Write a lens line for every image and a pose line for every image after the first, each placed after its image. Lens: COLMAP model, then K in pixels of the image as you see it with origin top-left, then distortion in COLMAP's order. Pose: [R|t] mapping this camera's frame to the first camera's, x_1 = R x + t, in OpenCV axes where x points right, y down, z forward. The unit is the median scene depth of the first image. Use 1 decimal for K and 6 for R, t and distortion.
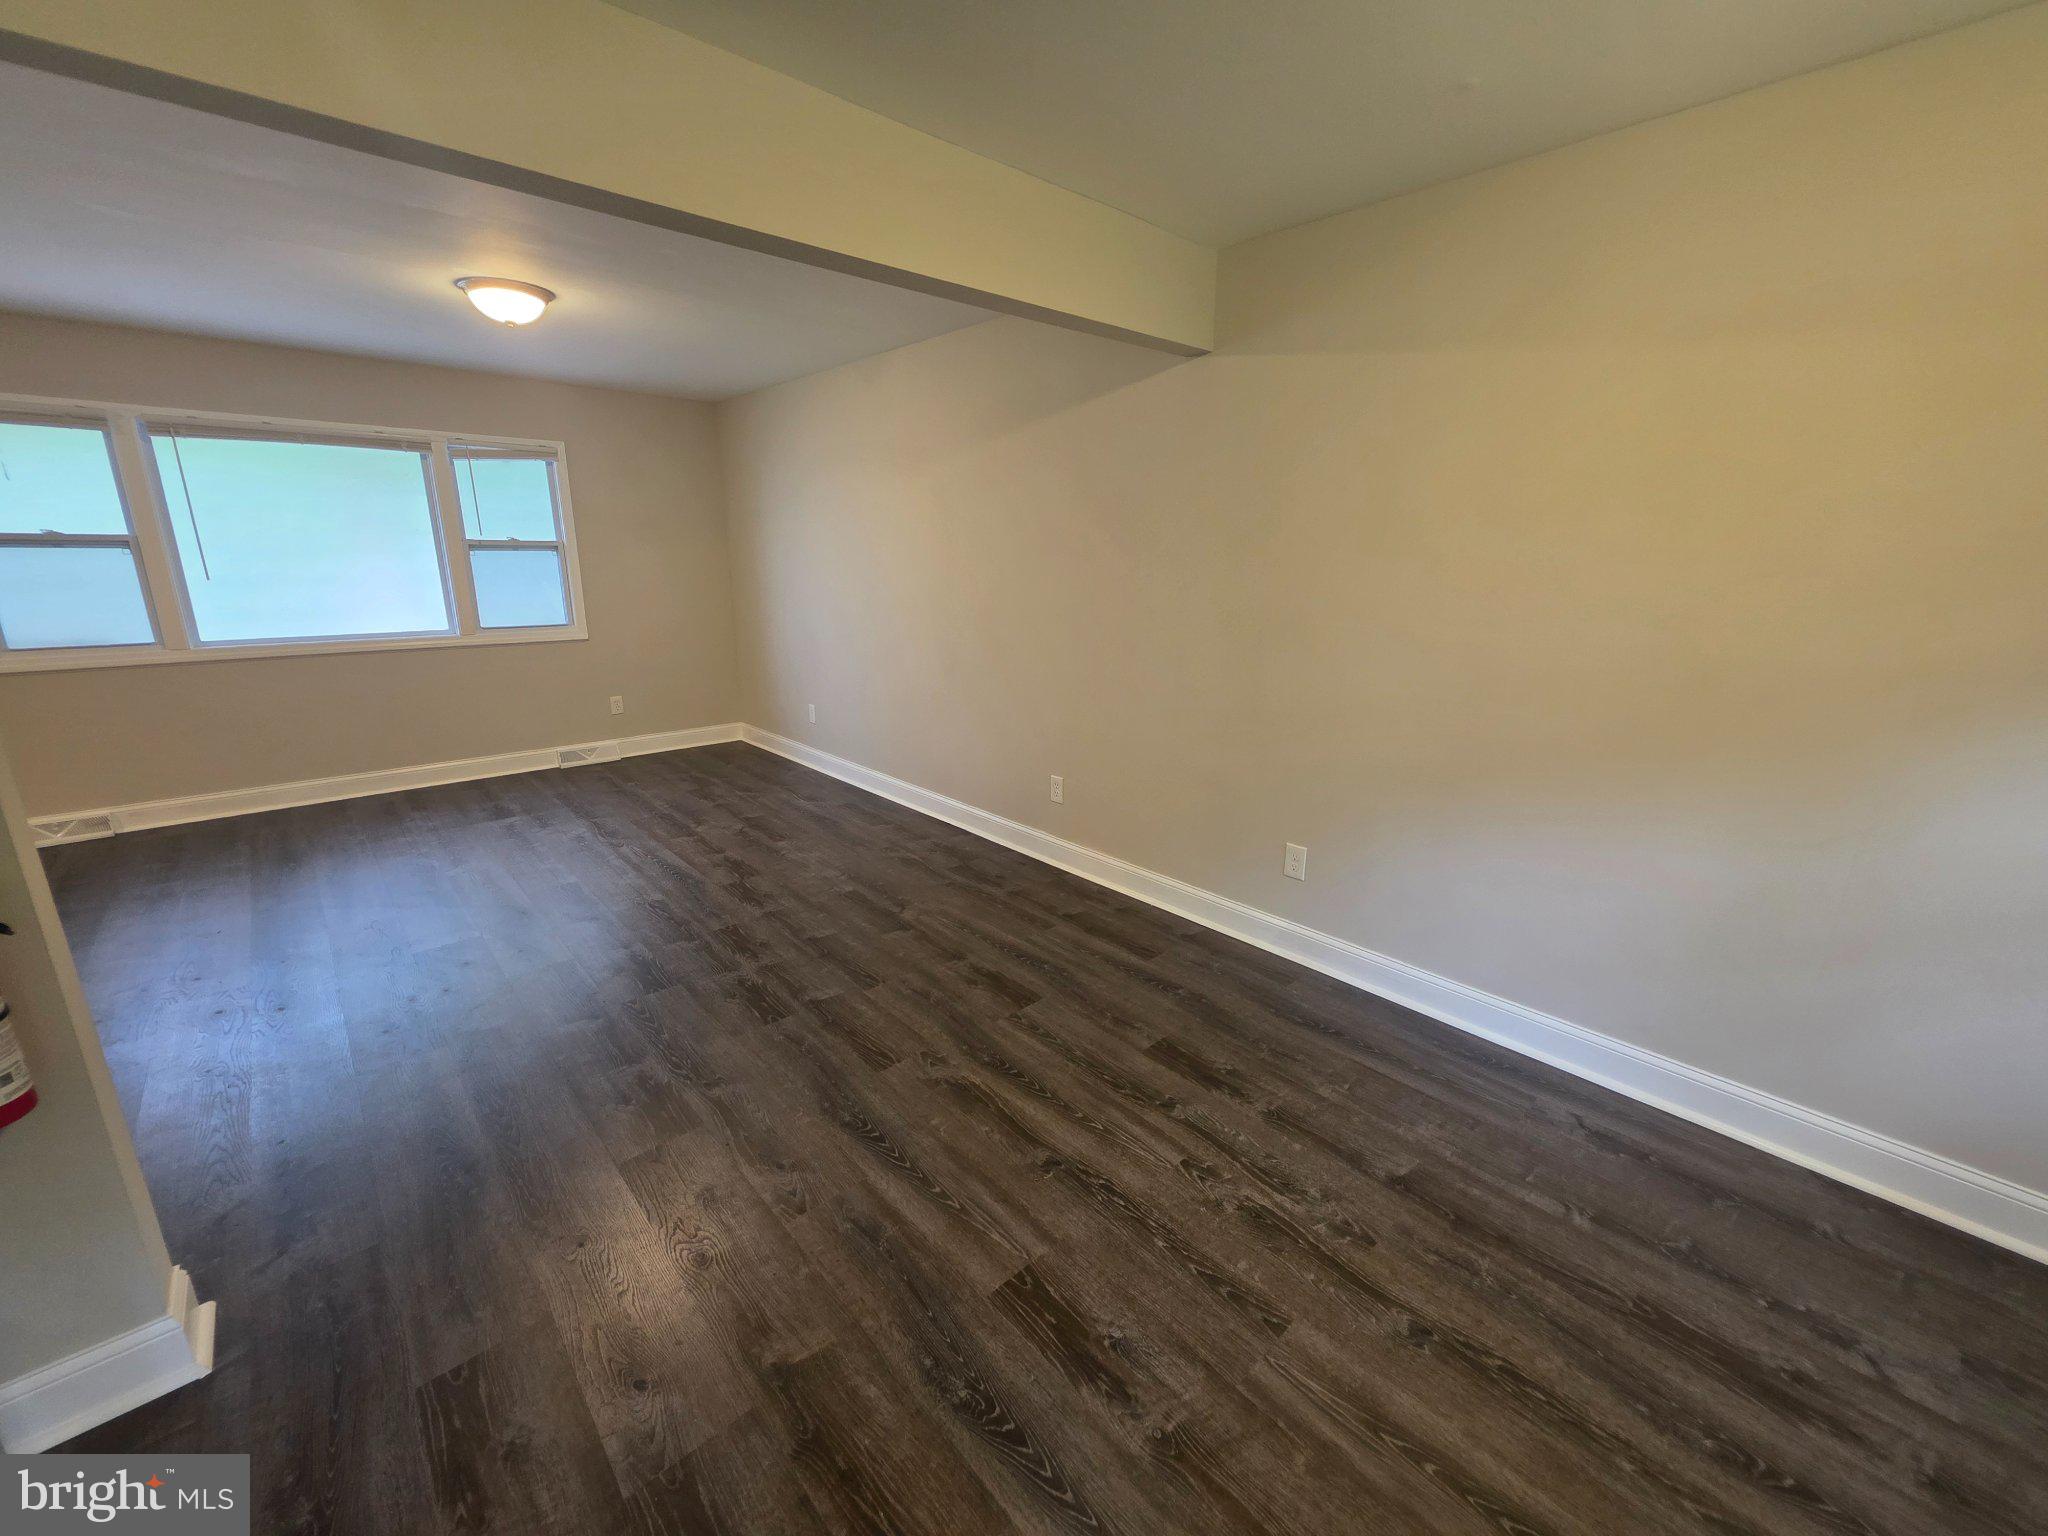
lens RADIAL K [[816.3, 0, 1013.4], [0, 816.3, 770.1], [0, 0, 1]] dist [0.003775, -0.000519]
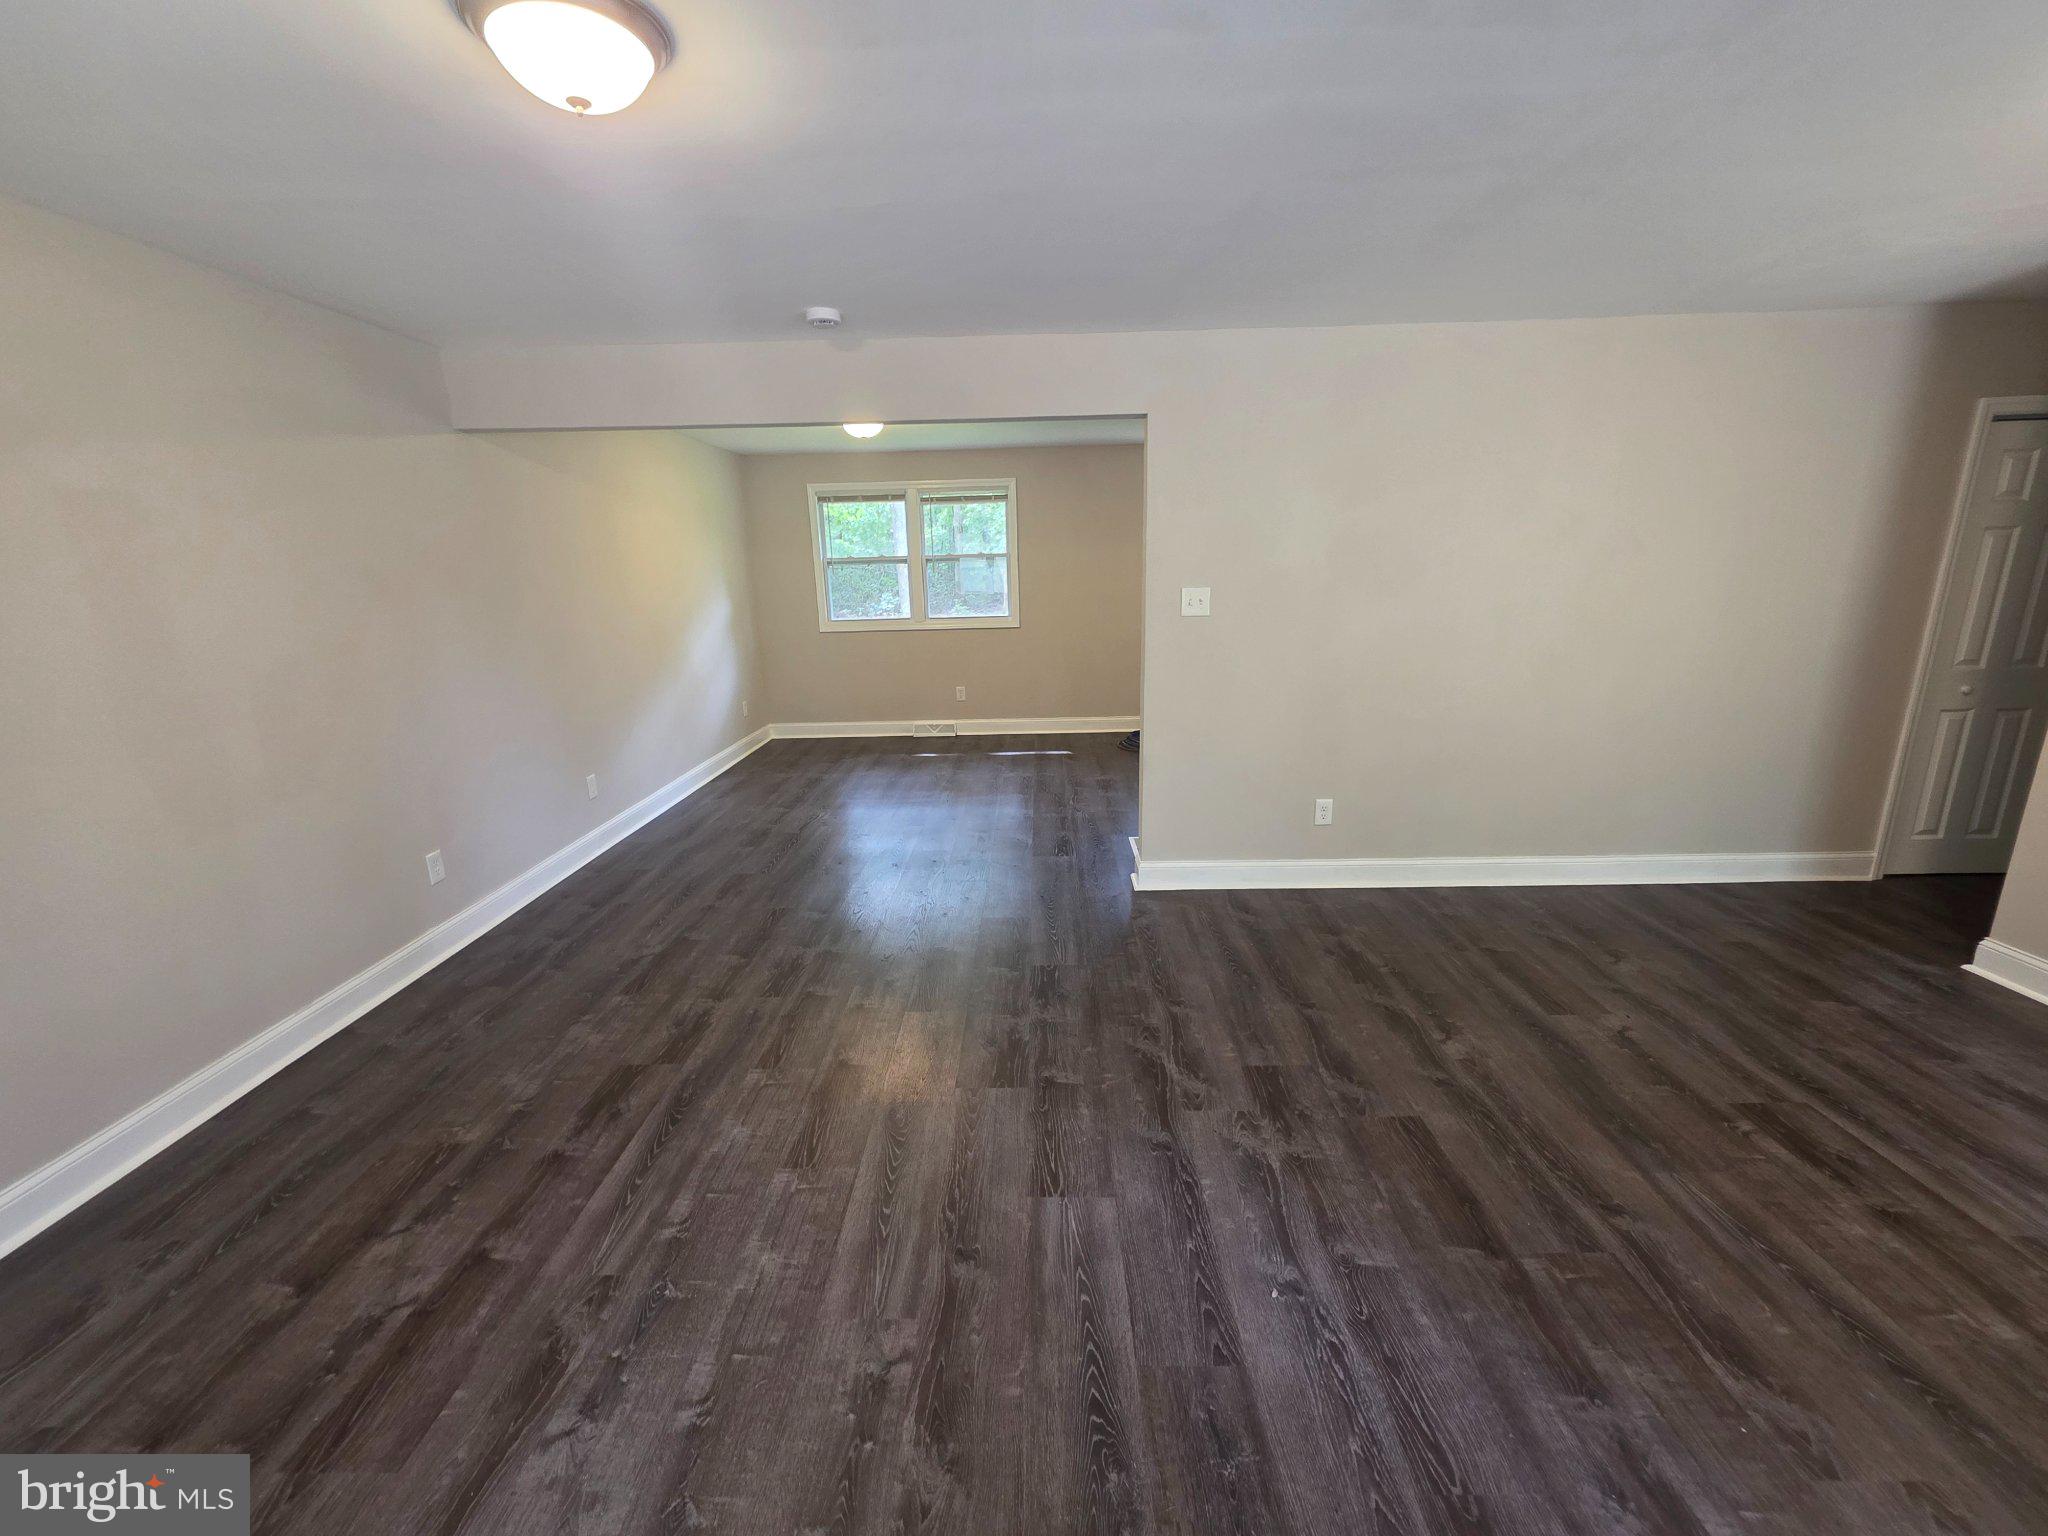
lens RADIAL K [[816.3, 0, 1017.3], [0, 816.3, 768.0], [0, 0, 1]] dist [0.003775, -0.000519]
pose [[-0.728399, -0.160449, 0.666101, -0.945021], [0.194493, 0.883779, 0.425566, -0.314888], [-0.656968, 0.439534, -0.612538, 1.058528]]
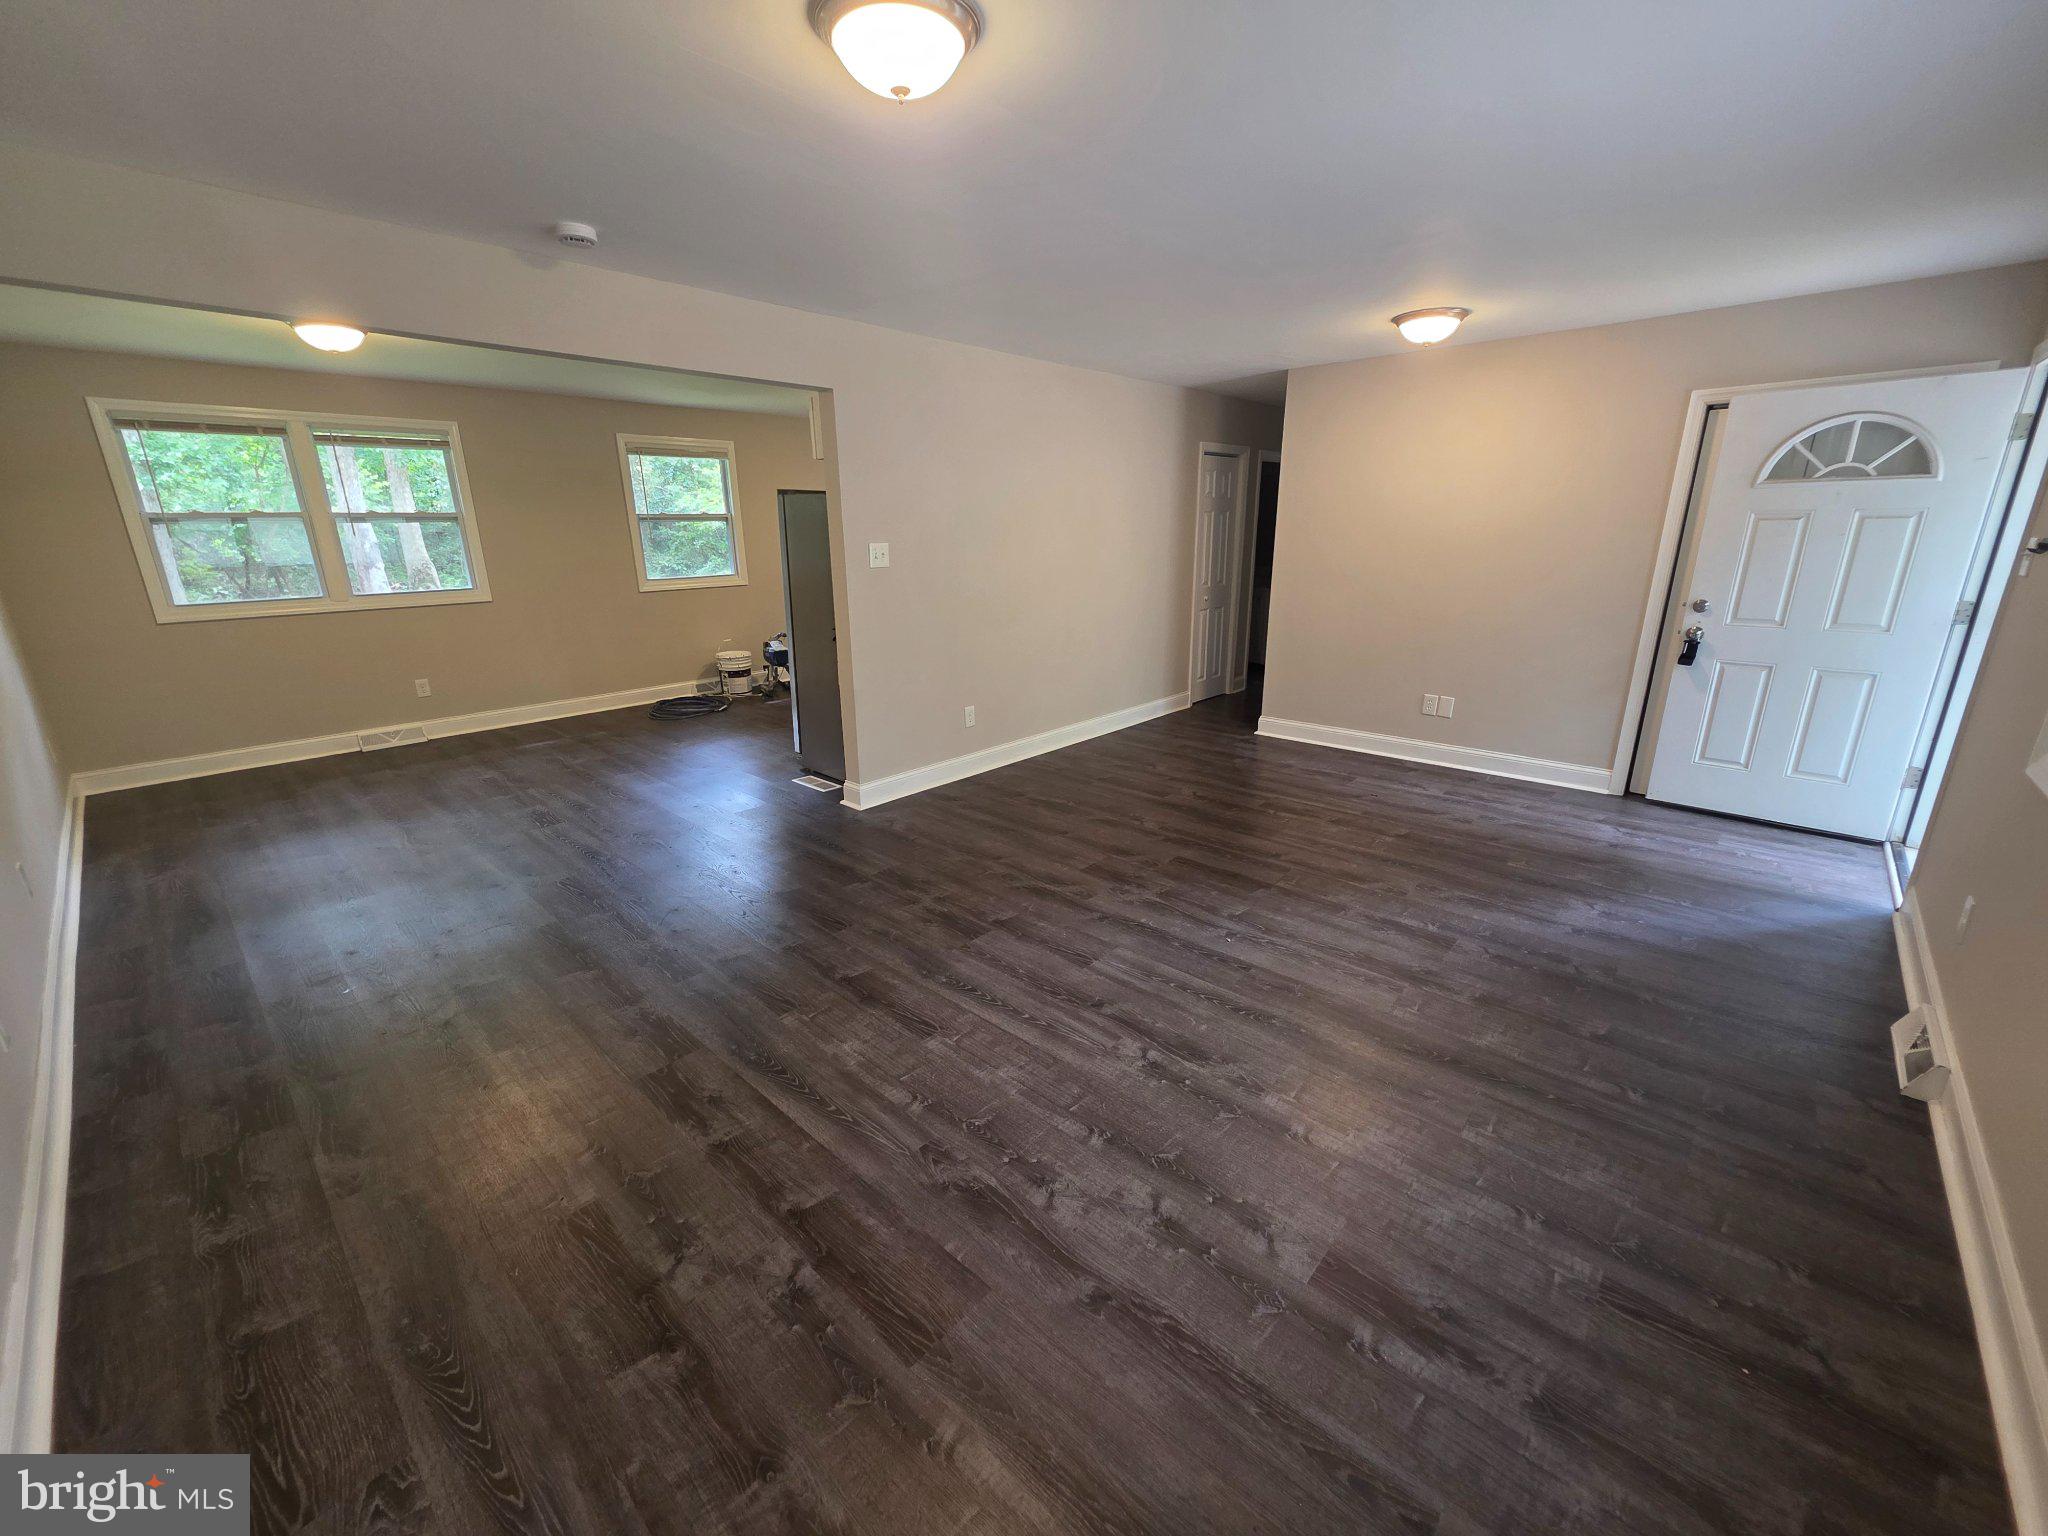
lens RADIAL K [[816.3, 0, 1014.5], [0, 816.3, 770.8], [0, 0, 1]] dist [0.003775, -0.000519]
pose [[-0.995859, 0.027257, -0.086724, -0.525894], [-0.022660, 0.849445, 0.527191, -0.385812], [0.088037, 0.526973, -0.845310, 1.375794]]
